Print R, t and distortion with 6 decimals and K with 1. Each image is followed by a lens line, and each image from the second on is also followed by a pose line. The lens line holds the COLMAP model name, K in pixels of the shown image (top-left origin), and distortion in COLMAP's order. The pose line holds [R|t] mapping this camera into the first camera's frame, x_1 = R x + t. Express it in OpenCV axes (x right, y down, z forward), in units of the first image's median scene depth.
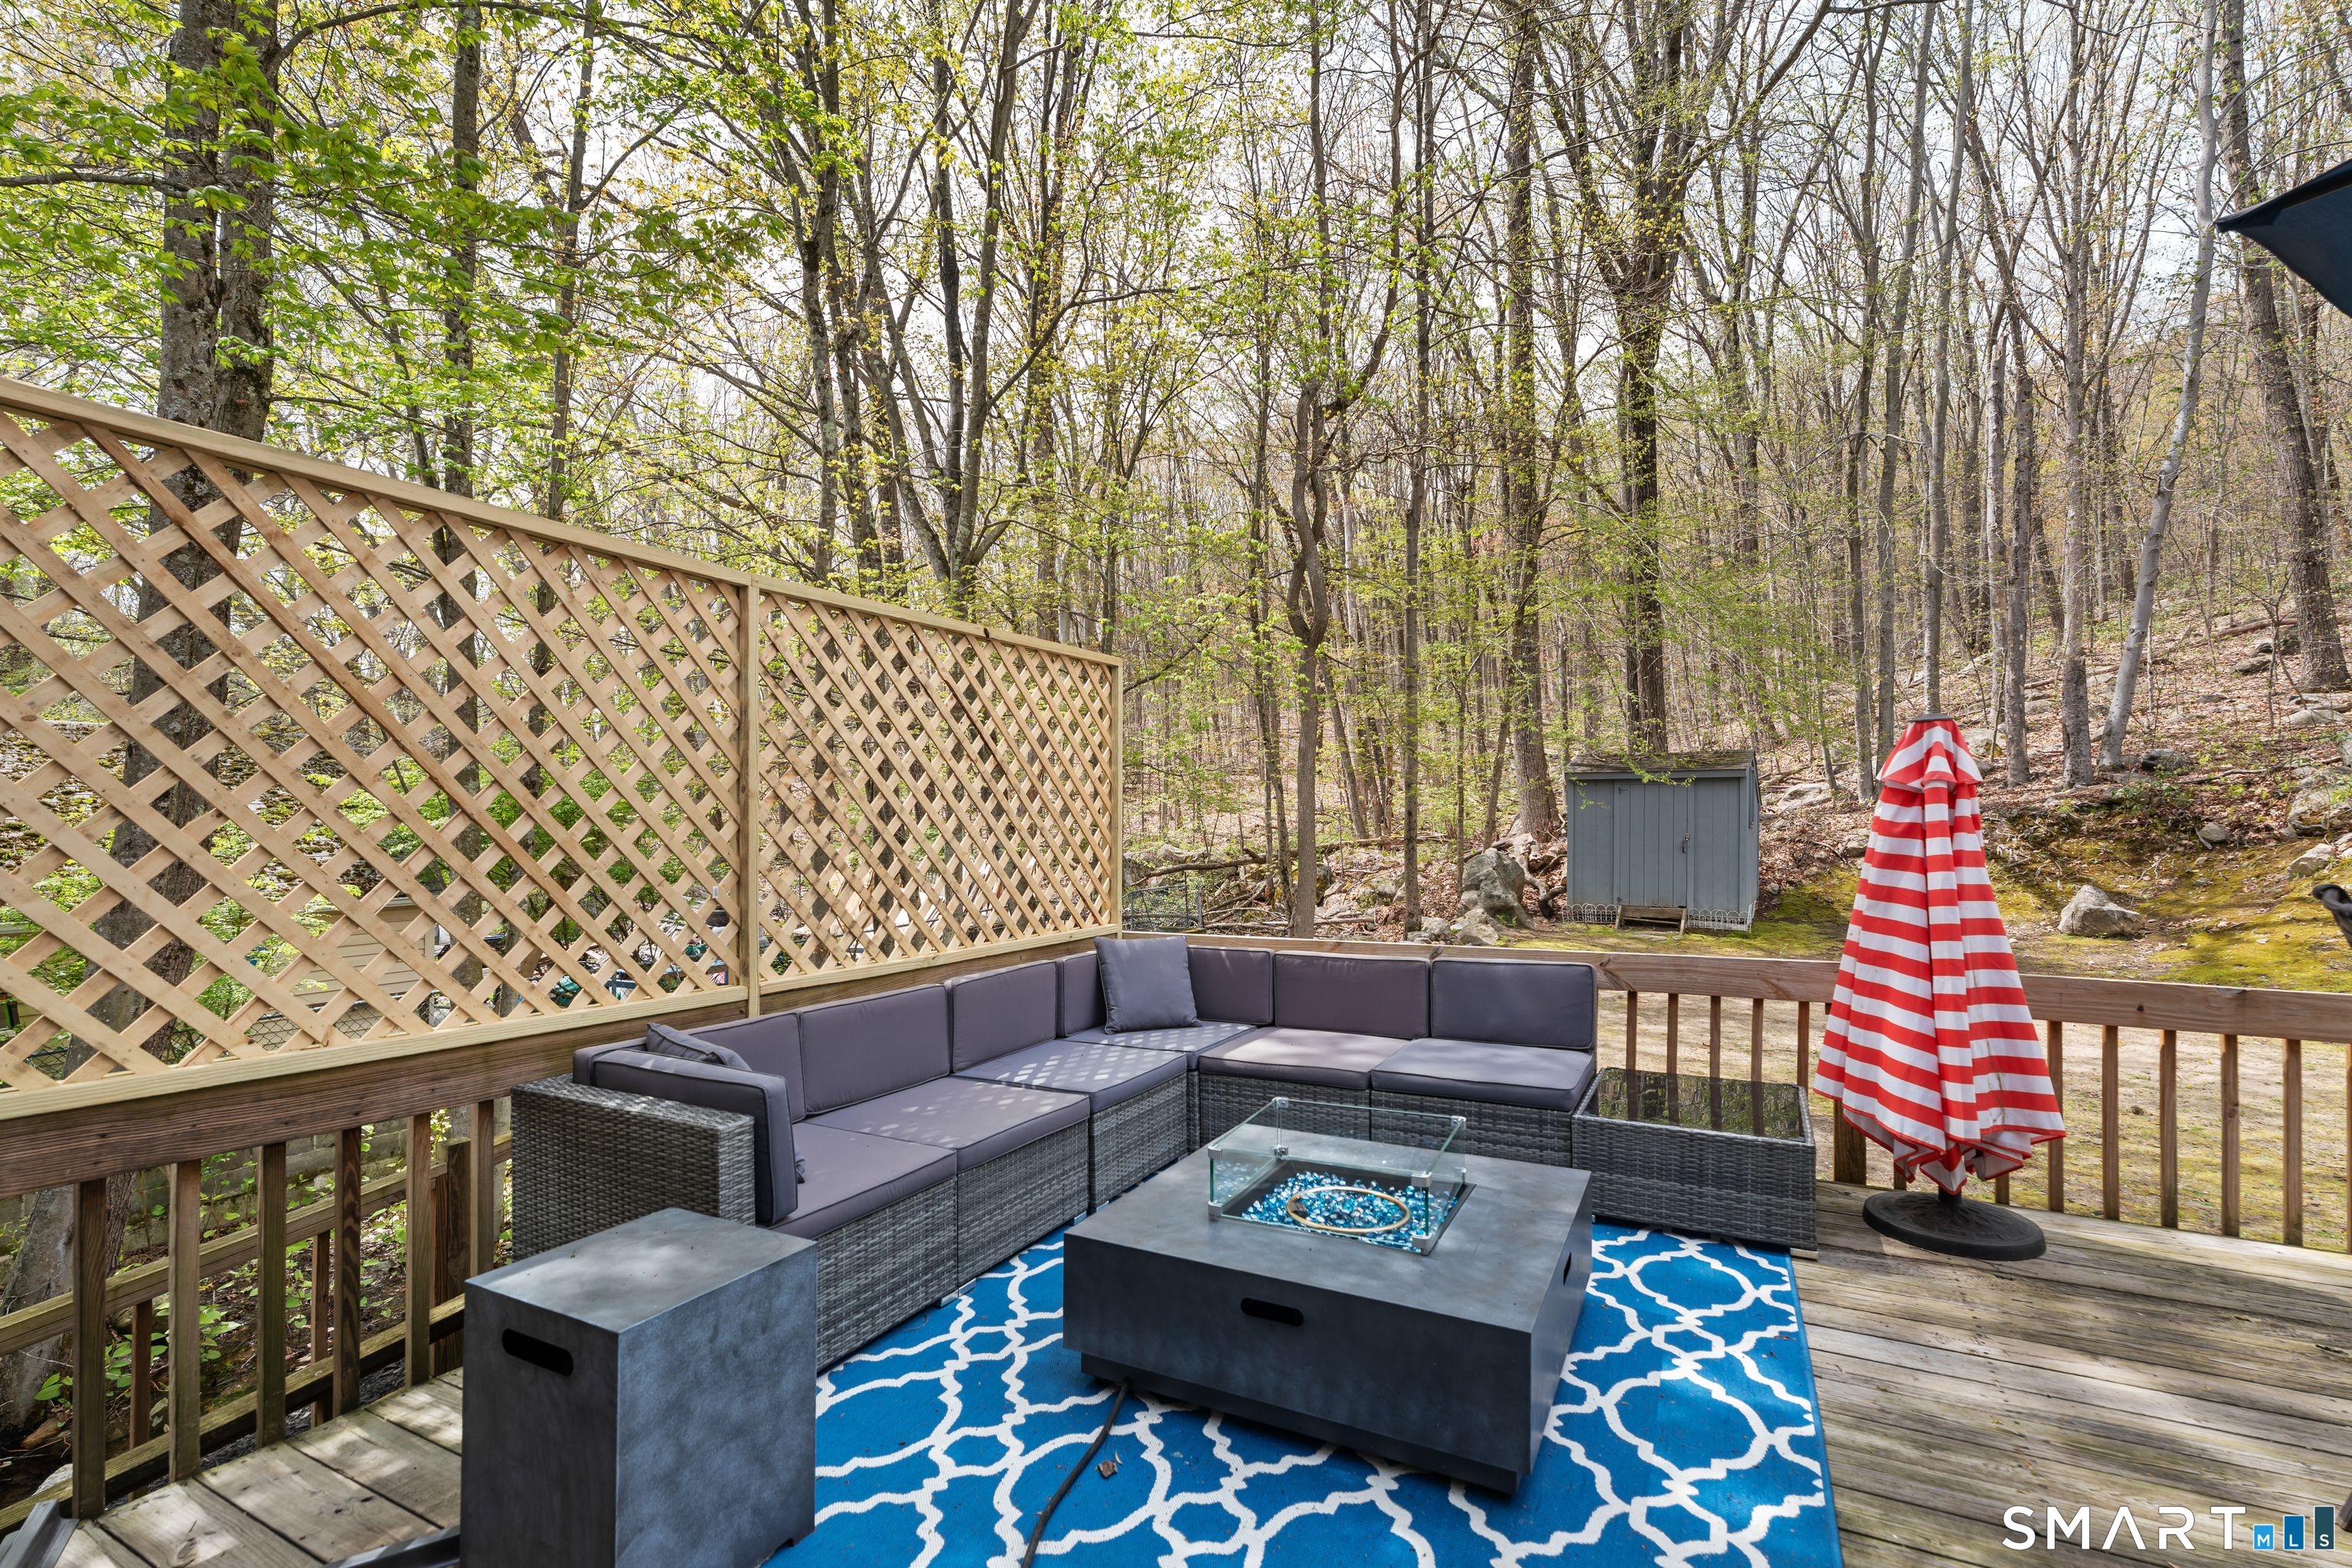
lens RADIAL K [[1054.5, 0, 1175.9], [0, 1054.5, 801.9], [0, 0, 1]] dist [0.004220, 0.000480]
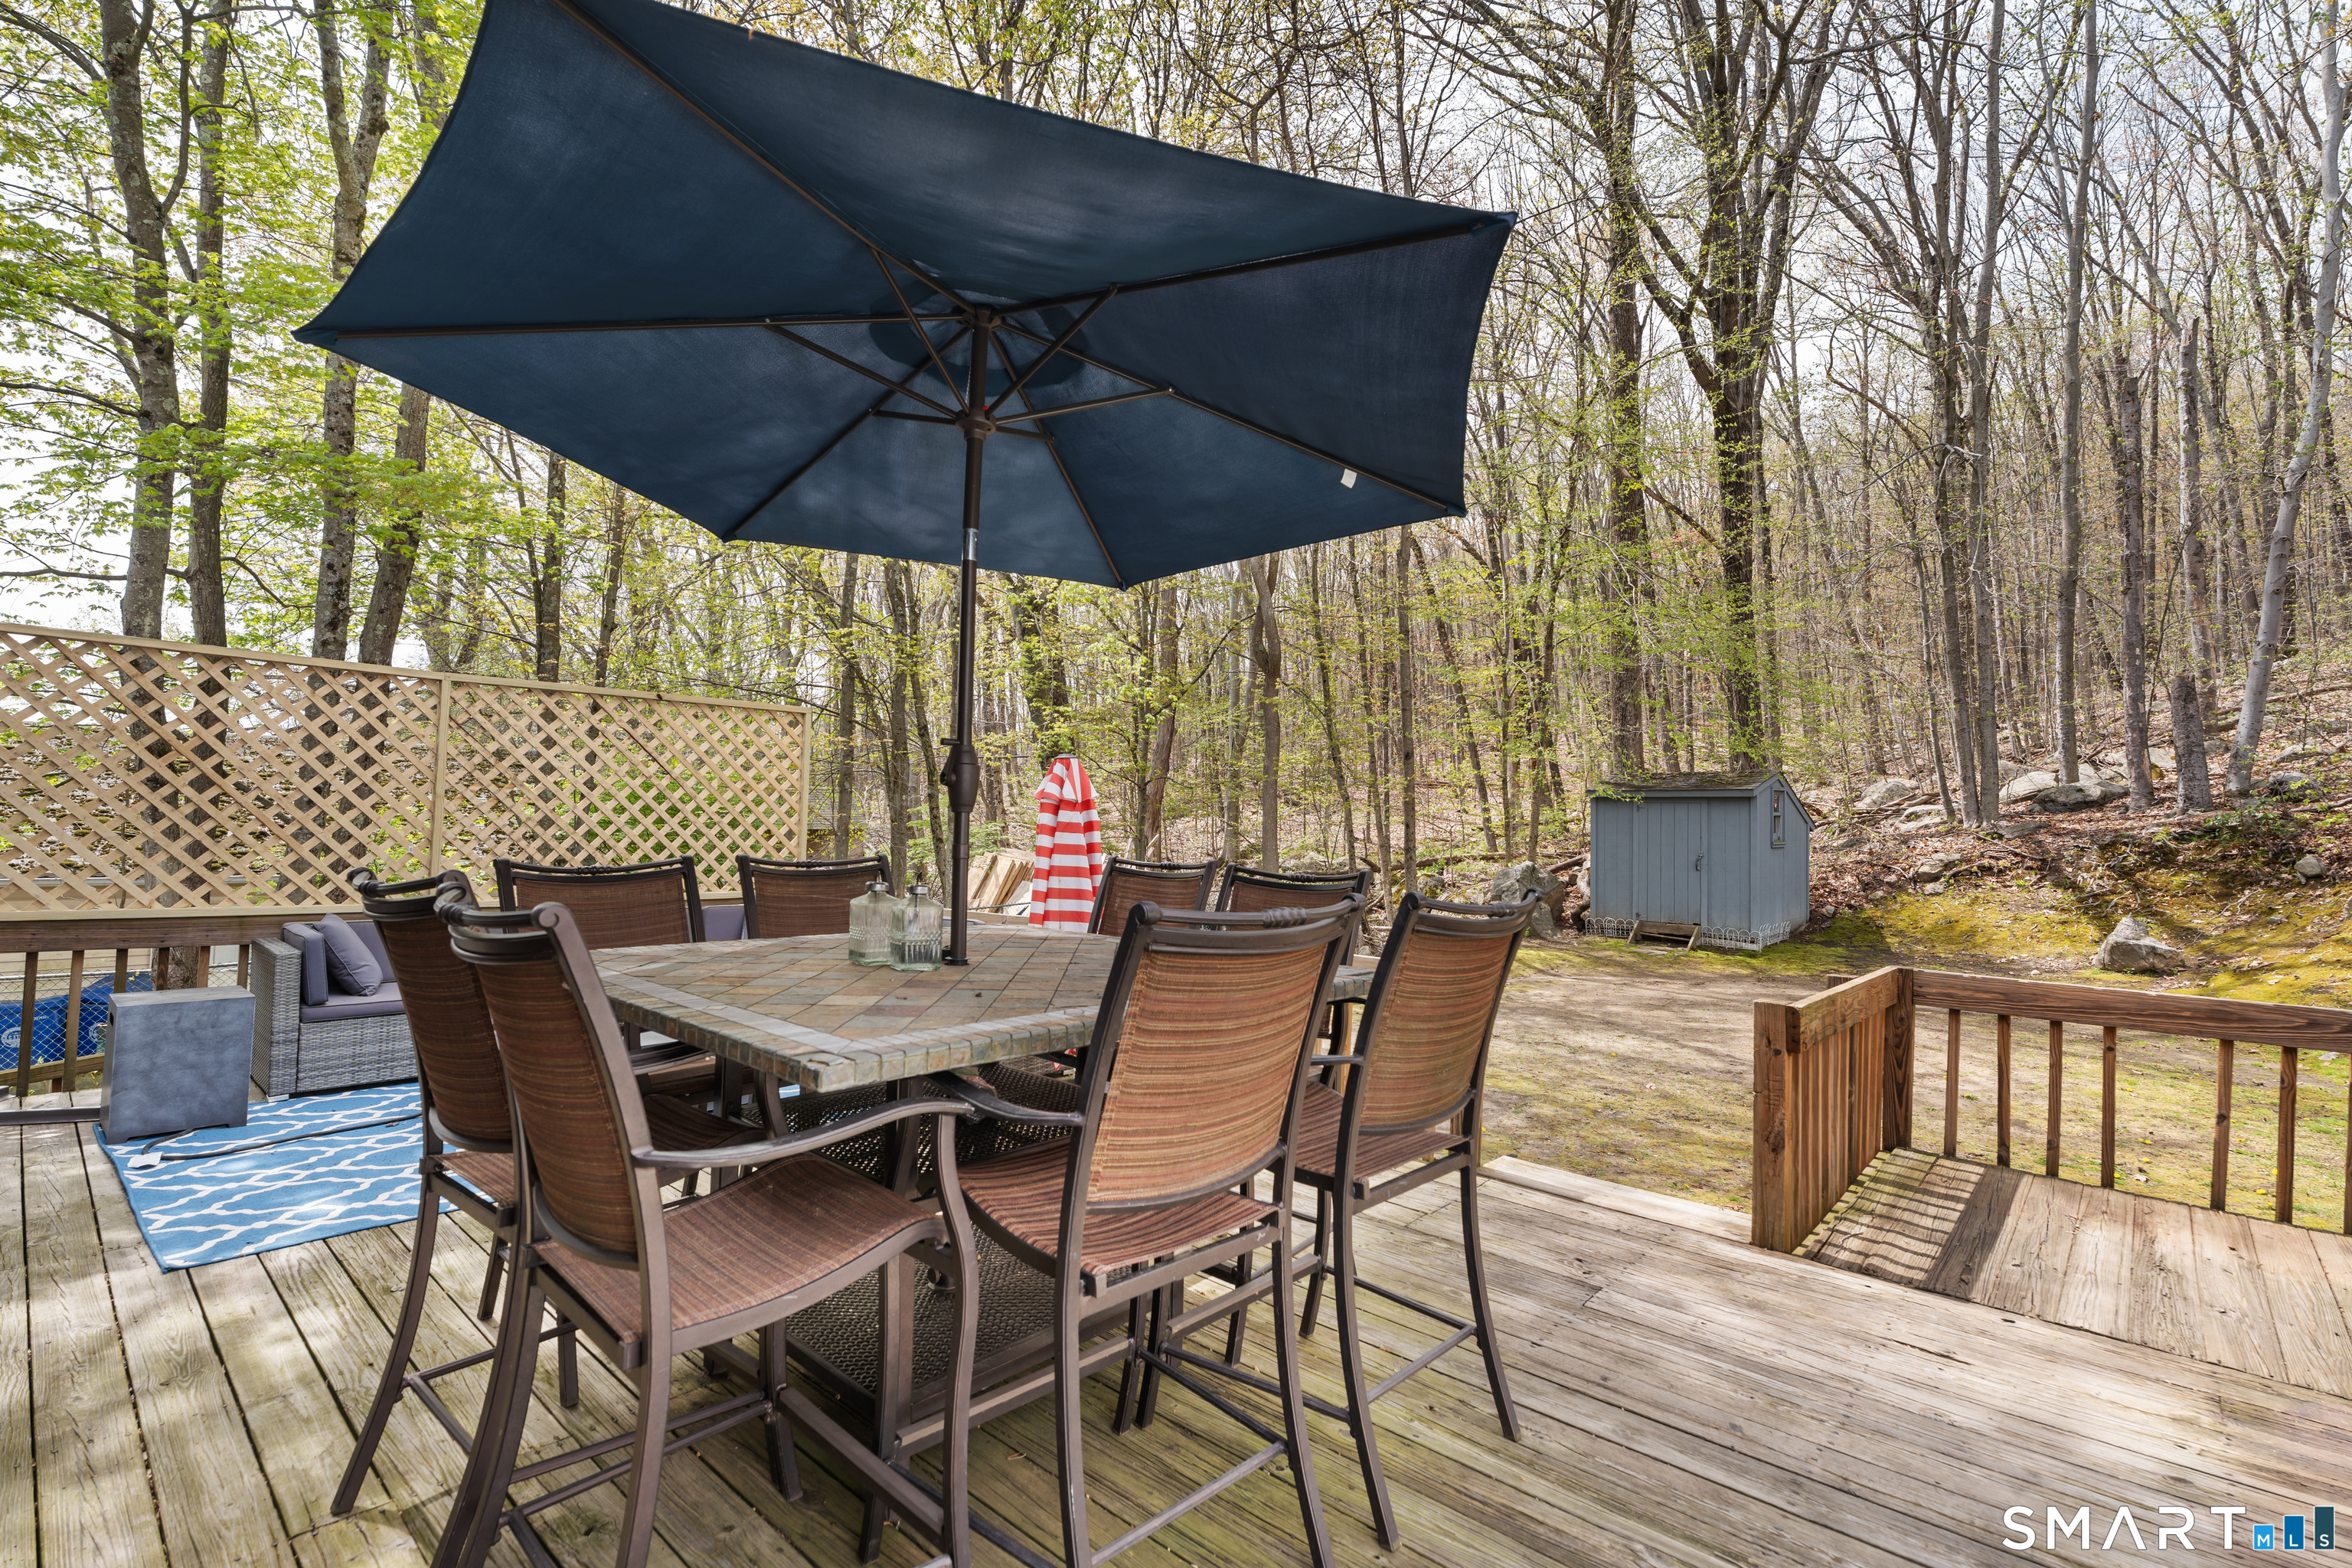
lens RADIAL K [[1054.5, 0, 1176.9], [0, 1054.5, 784.4], [0, 0, 1]] dist [0.004220, 0.000480]
pose [[0.967950, 0.011038, -0.250901, 0.246086], [-0.017485, 0.999571, -0.023480, -0.002424], [0.250535, 0.027114, 0.967728, -0.111598]]
